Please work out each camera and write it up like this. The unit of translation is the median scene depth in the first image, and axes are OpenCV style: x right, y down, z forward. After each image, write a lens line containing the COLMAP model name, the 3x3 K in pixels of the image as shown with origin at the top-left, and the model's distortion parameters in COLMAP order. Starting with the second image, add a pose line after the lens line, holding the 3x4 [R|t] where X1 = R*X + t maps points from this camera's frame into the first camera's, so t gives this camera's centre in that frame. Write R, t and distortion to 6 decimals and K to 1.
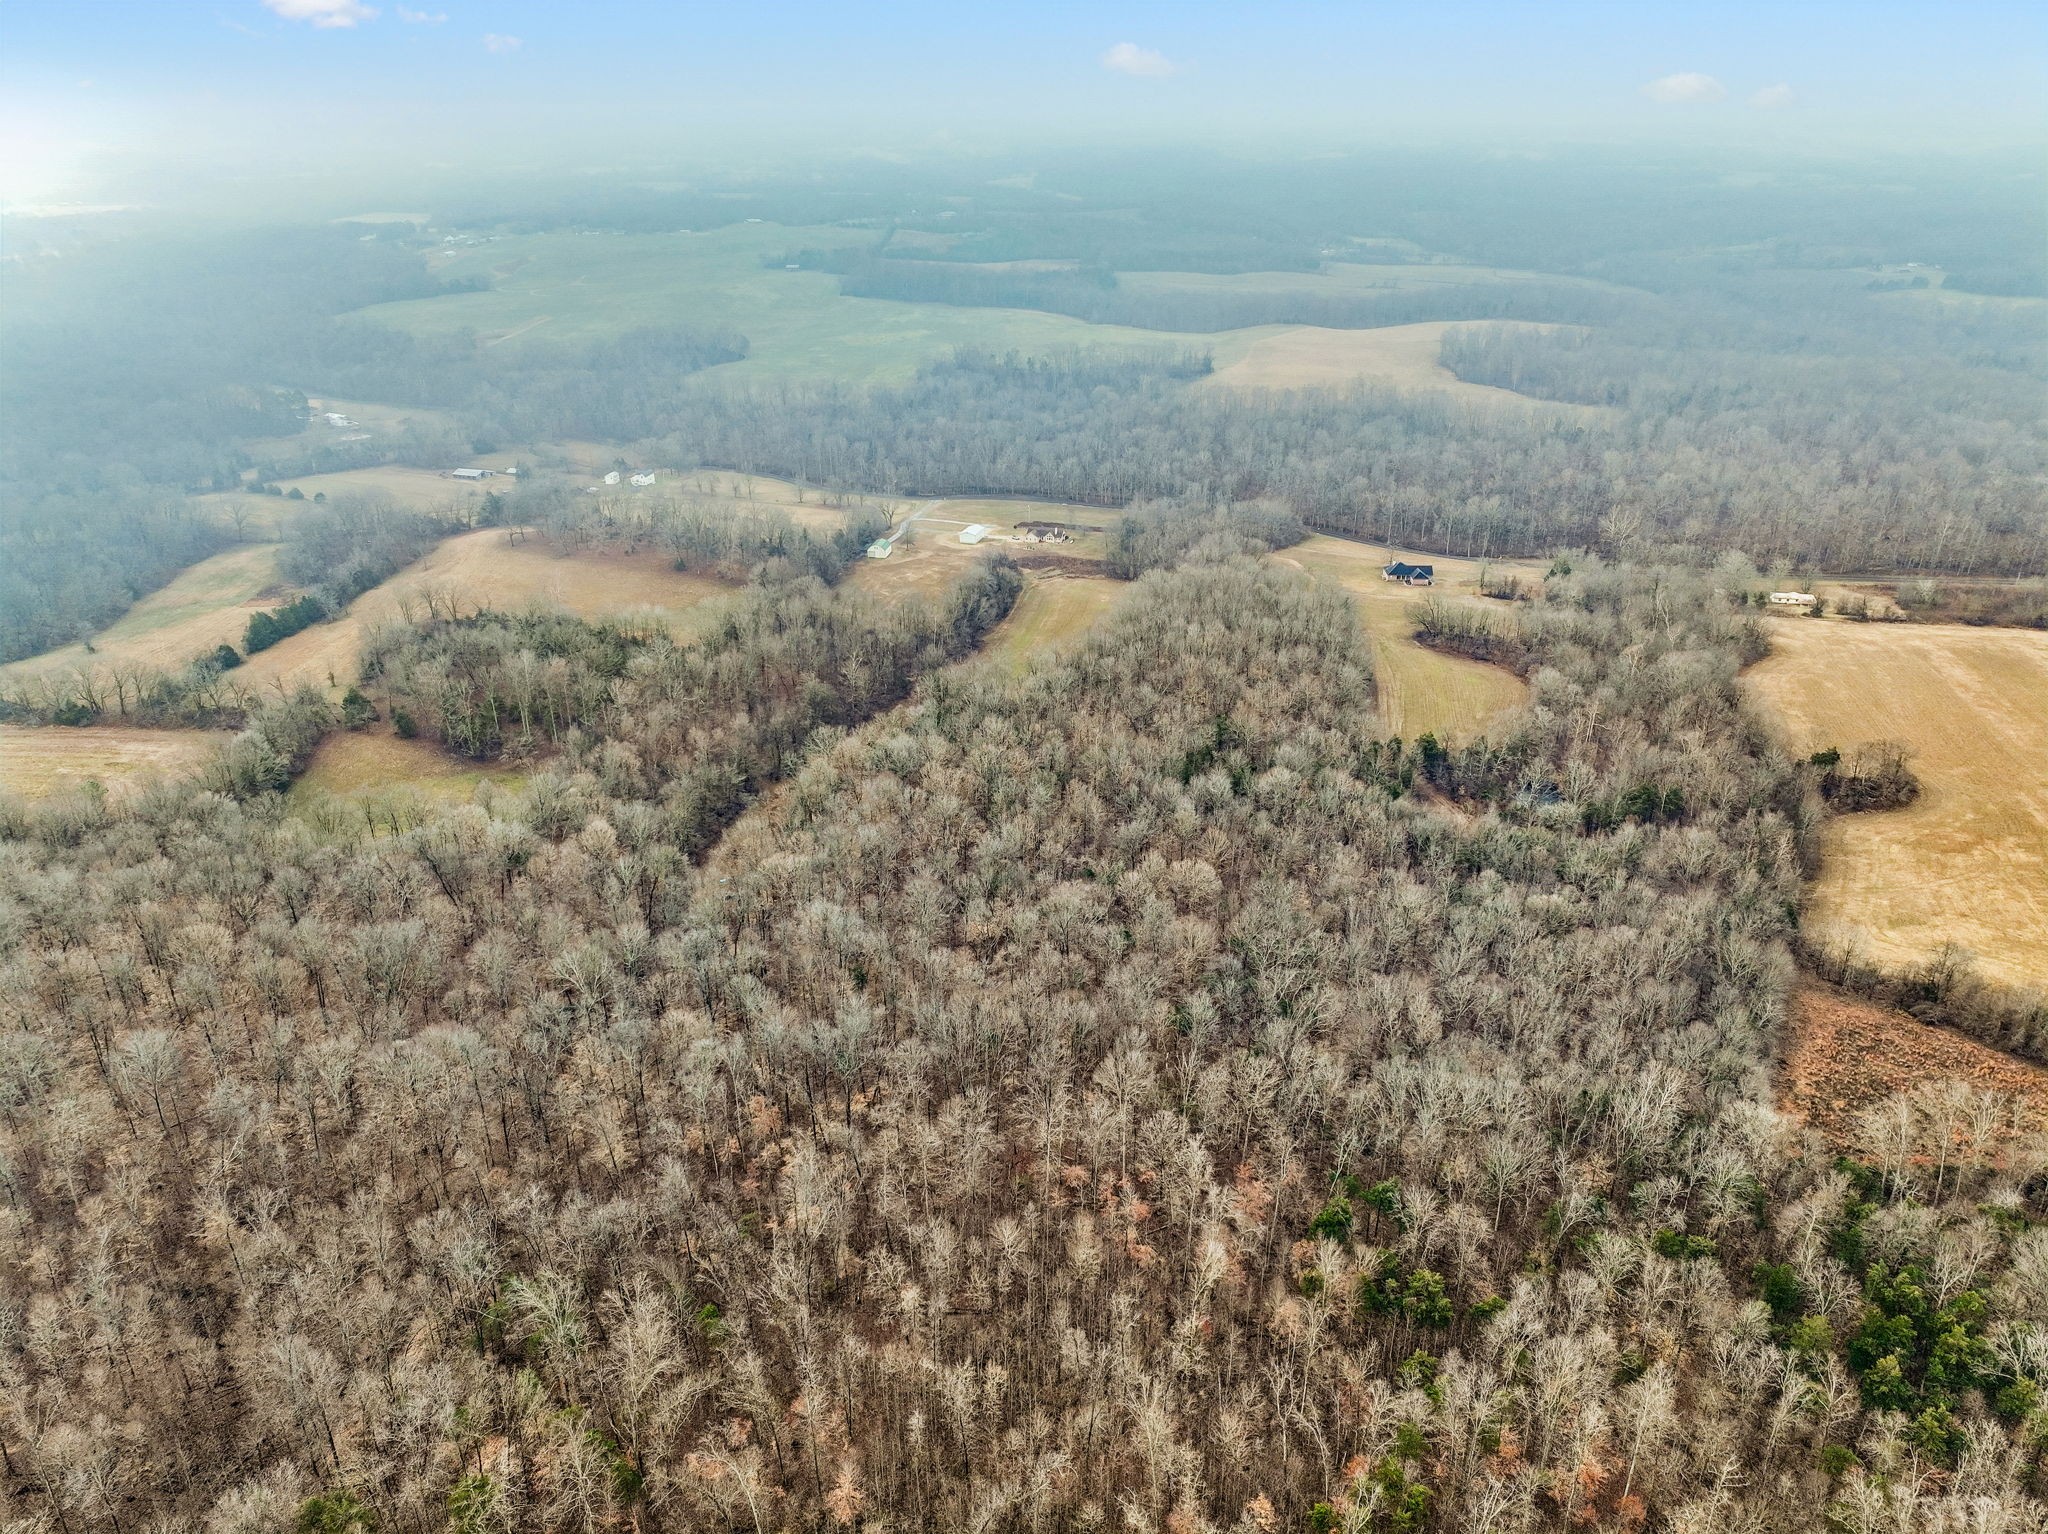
lens RADIAL K [[1456.7, 0, 1024.0], [0, 1456.7, 767.0], [0, 0, 1]] dist [-0.010132, 0.024271]
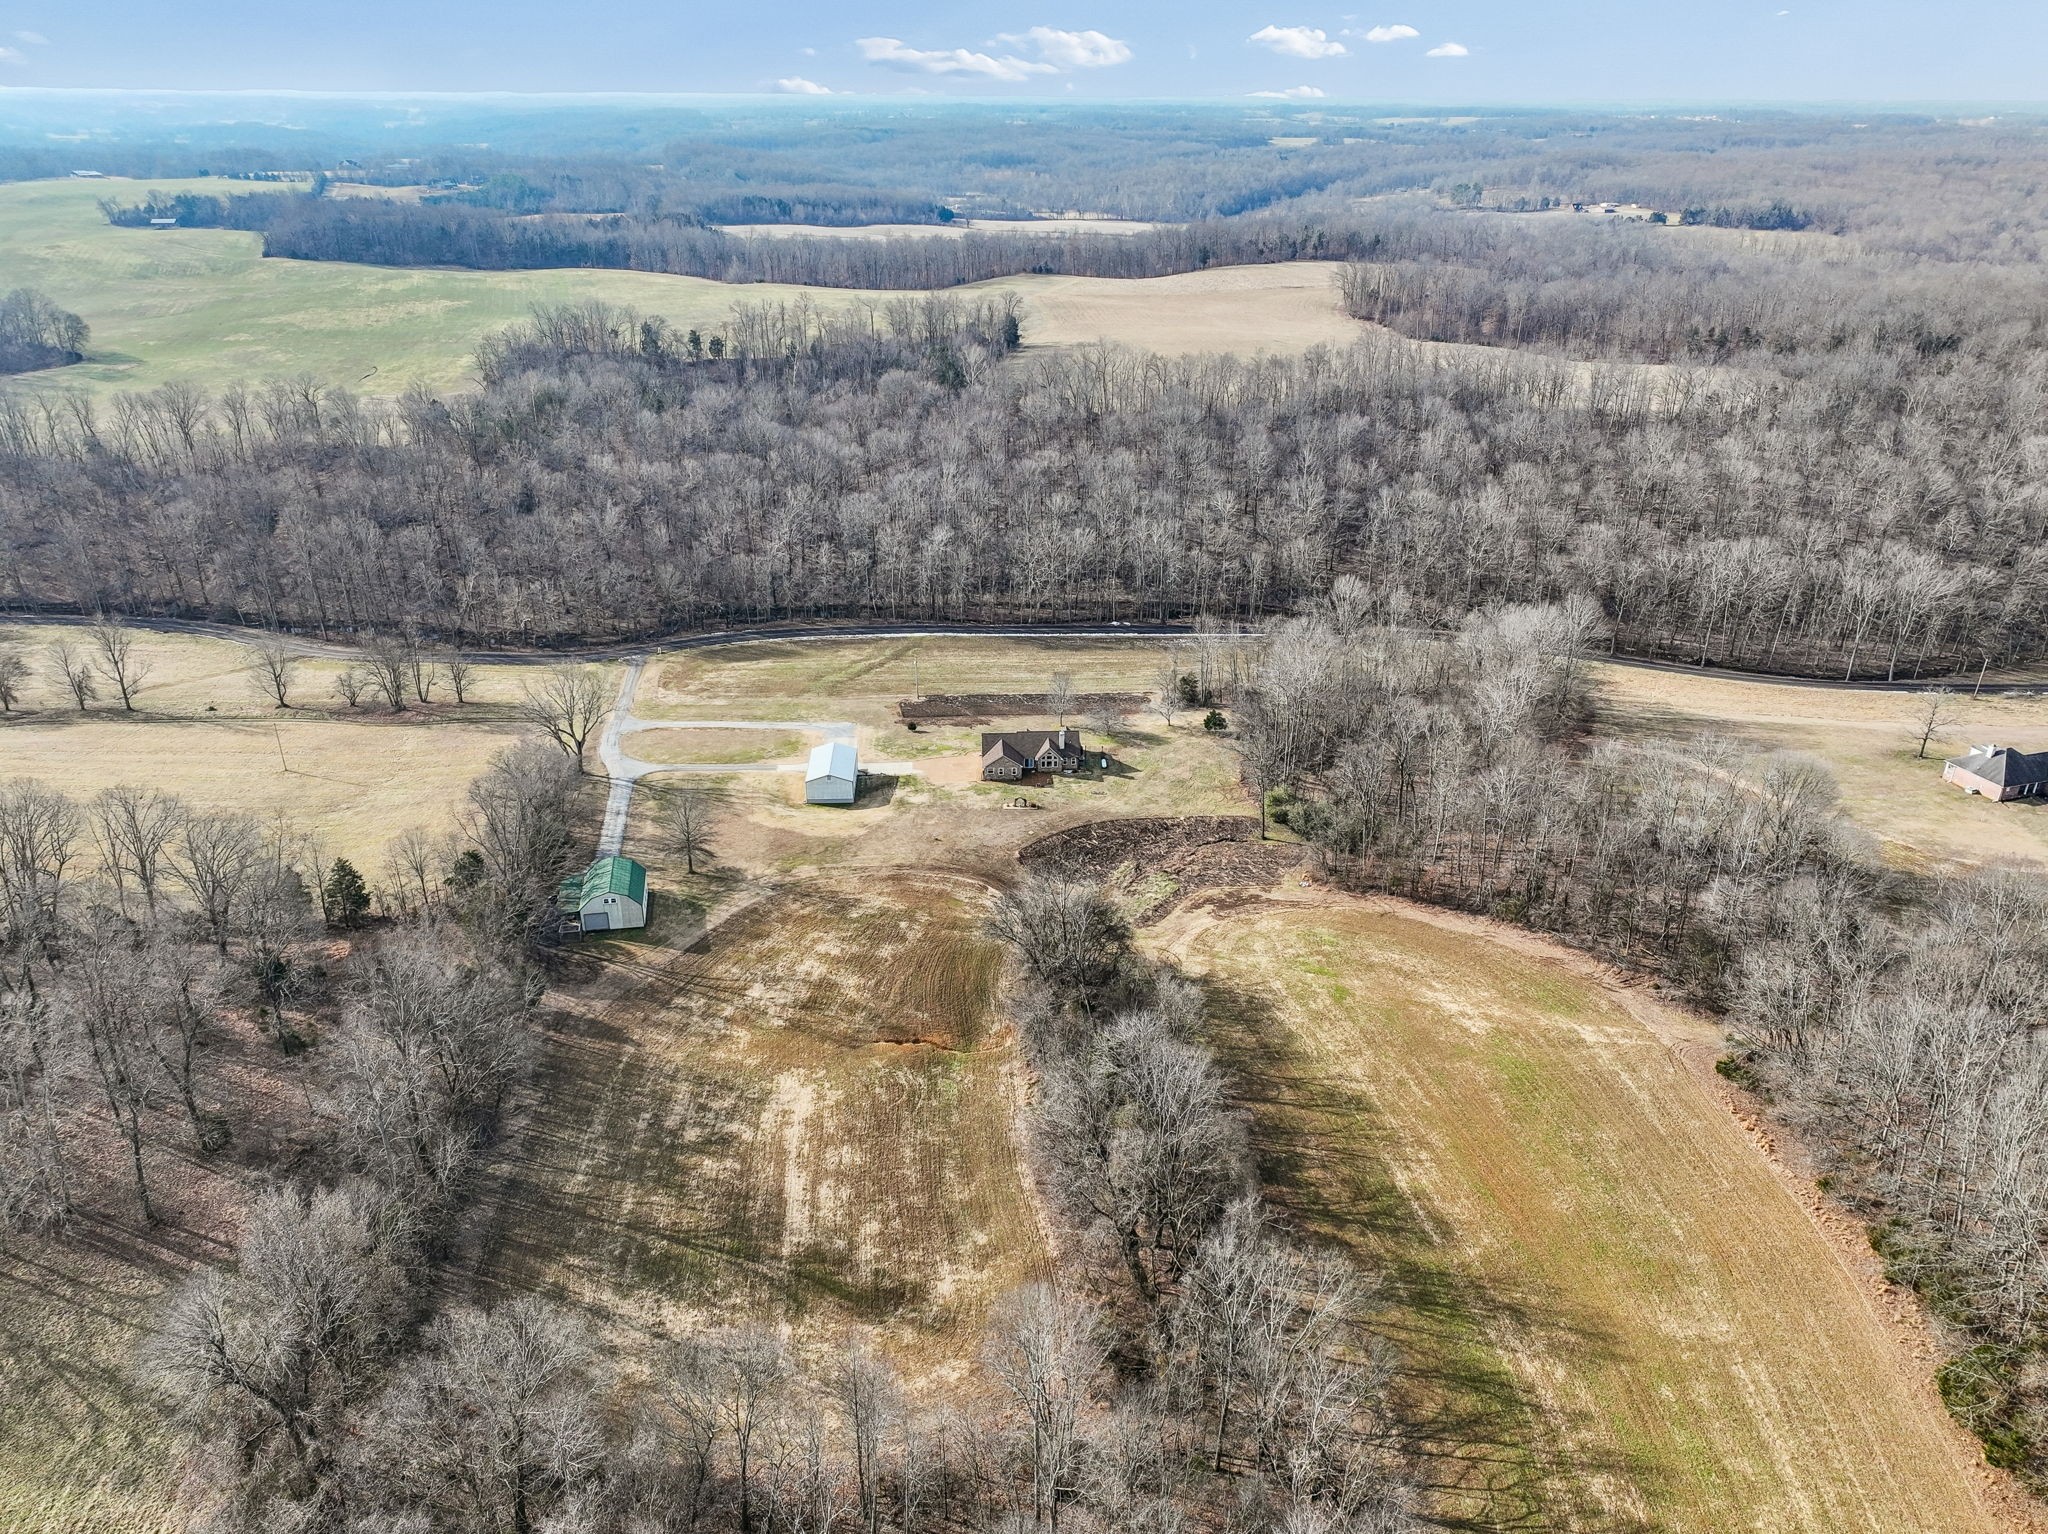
lens RADIAL K [[1456.7, 0, 1024.0], [0, 1456.7, 767.0], [0, 0, 1]] dist [-0.010132, 0.024271]
pose [[0.935131, -0.138548, 0.326090, -0.078834], [0.140697, 0.989905, 0.017111, -0.115687], [-0.325169, 0.029879, 0.945184, 0.464061]]
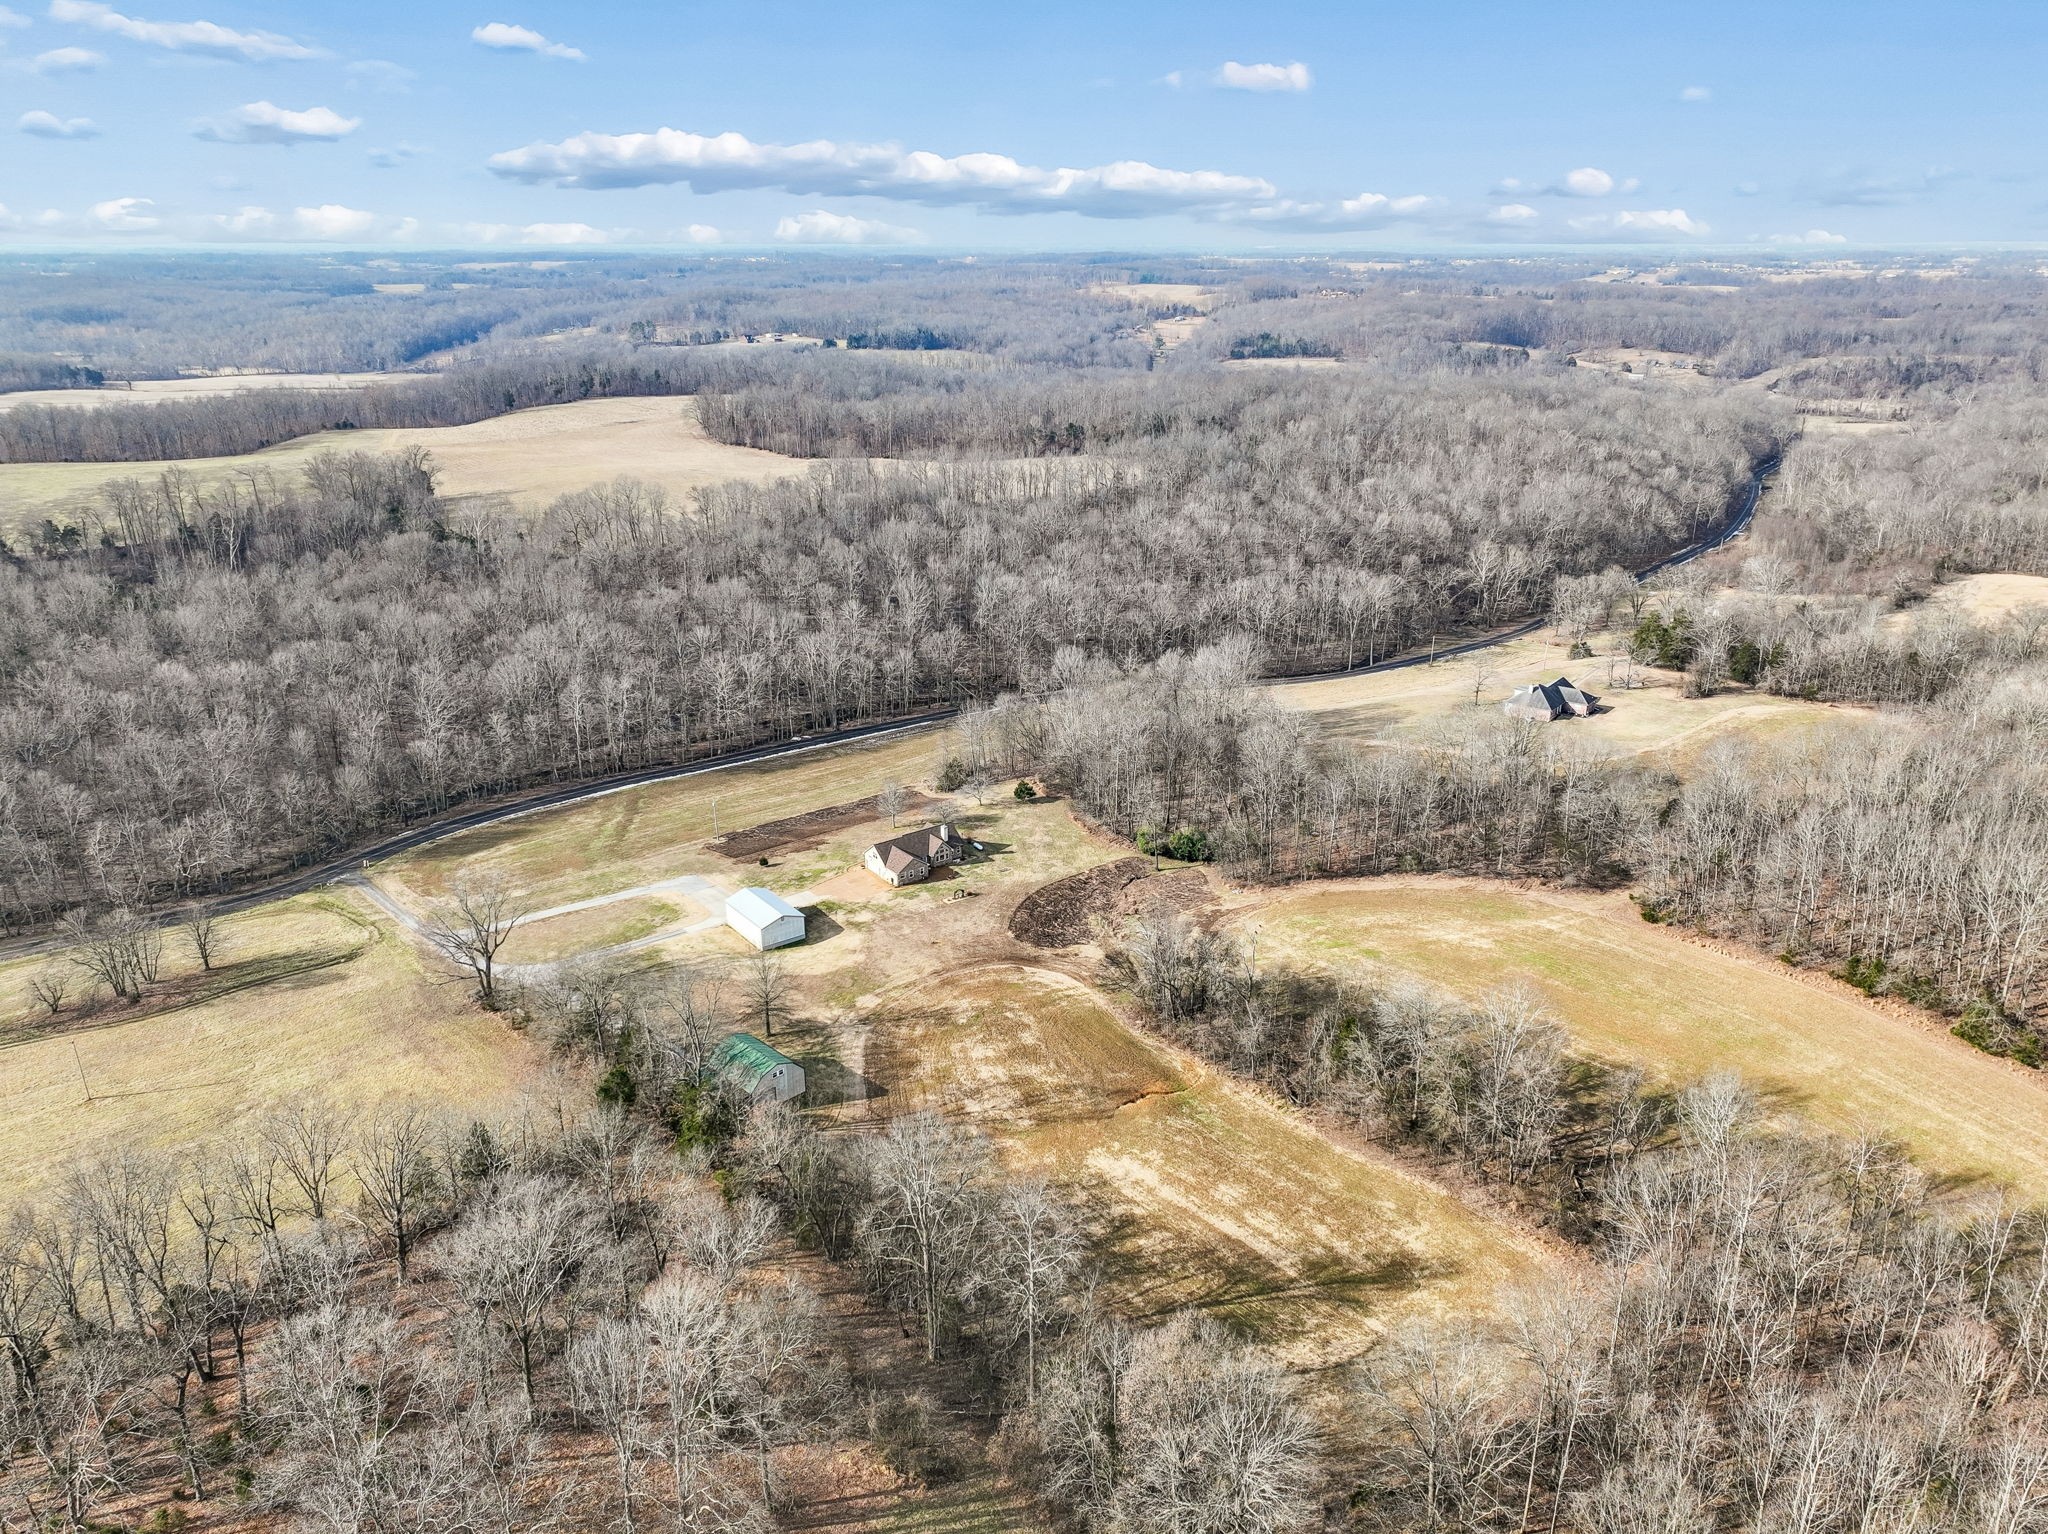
lens RADIAL K [[1456.7, 0, 1024.0], [0, 1456.7, 767.0], [0, 0, 1]] dist [-0.010132, 0.024271]
pose [[0.572549, -0.274703, 0.772481, -0.193539], [0.348666, 0.934334, 0.073835, -0.143616], [-0.742038, 0.227063, 0.630731, 0.527254]]
